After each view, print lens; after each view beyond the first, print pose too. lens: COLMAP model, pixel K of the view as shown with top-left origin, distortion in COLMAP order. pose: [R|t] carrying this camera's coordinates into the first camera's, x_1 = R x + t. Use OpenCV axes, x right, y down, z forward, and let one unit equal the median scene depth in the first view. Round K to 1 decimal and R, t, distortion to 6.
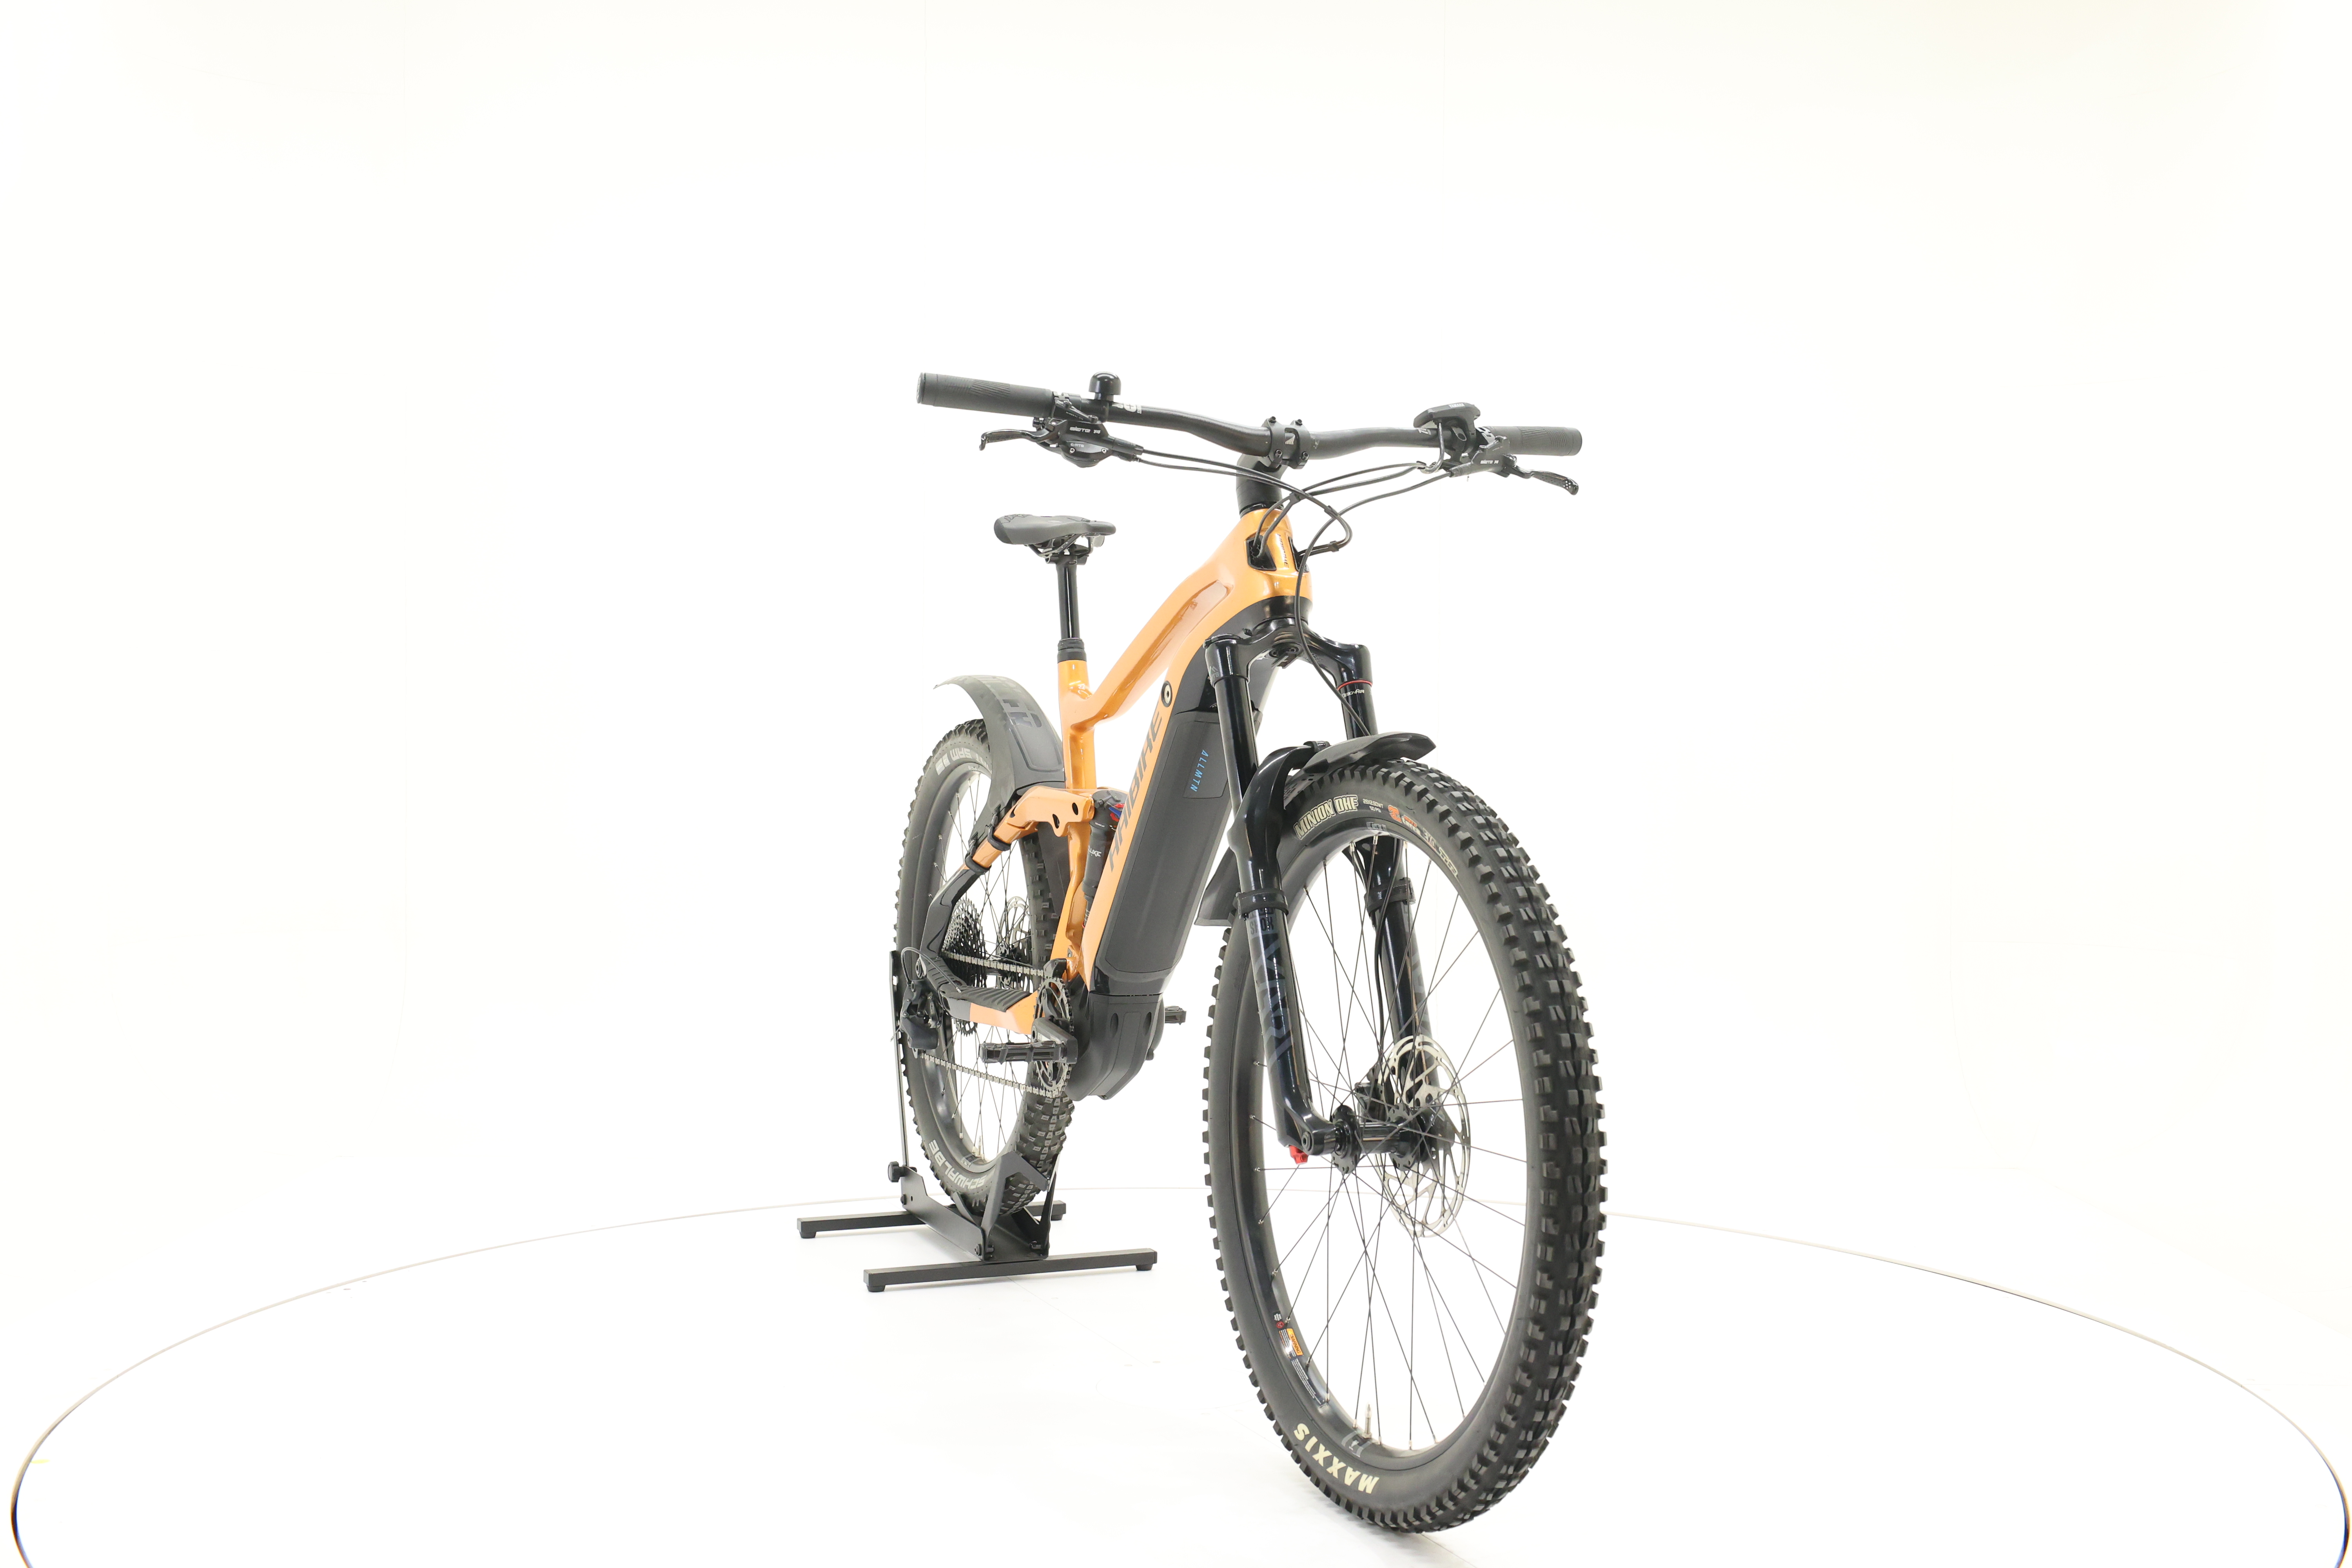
lens RADIAL K [[2530.4, 0, 1177.3], [0, 2530.4, 787.2], [0, 0, 1]] dist [0.000831, 0.000000]
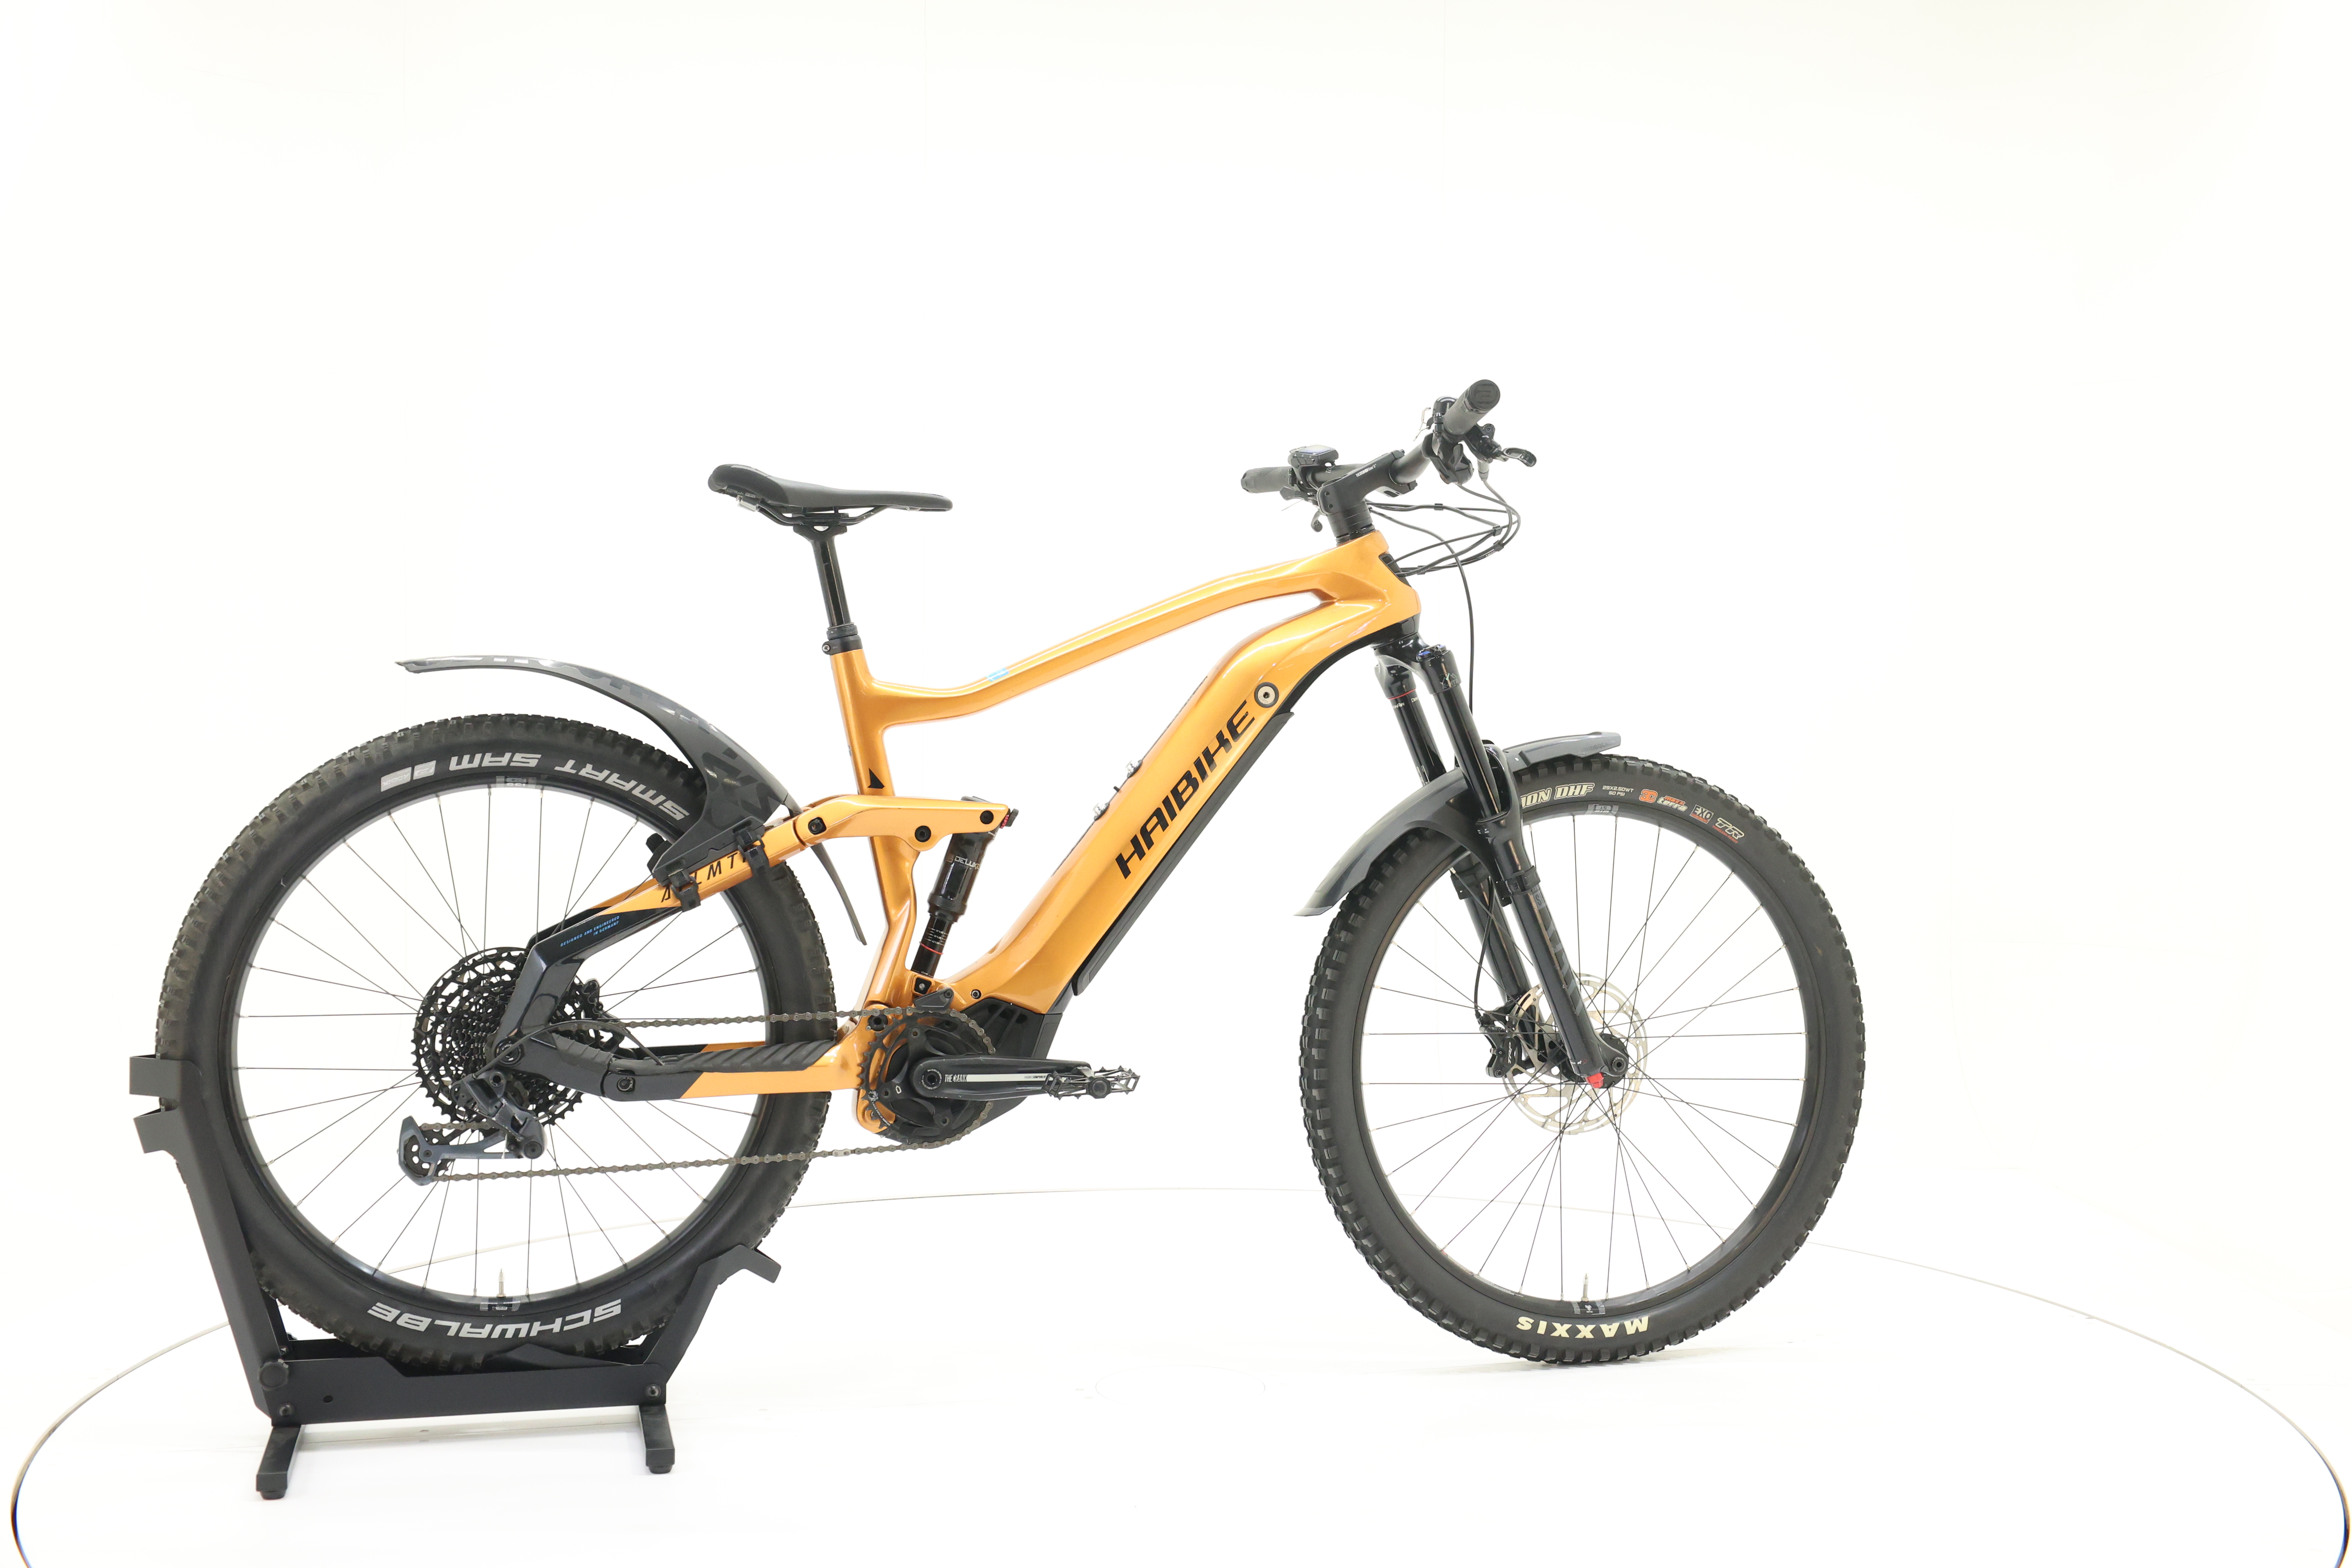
lens RADIAL K [[2530.4, 0, 1179.1], [0, 2530.4, 786.1], [0, 0, 1]] dist [0.000831, 0.000000]
pose [[0.123560, -0.025117, 0.992019, -1.074153], [0.019887, 0.999542, 0.022831, -0.025121], [-0.992138, 0.016908, 0.124003, 0.951536]]
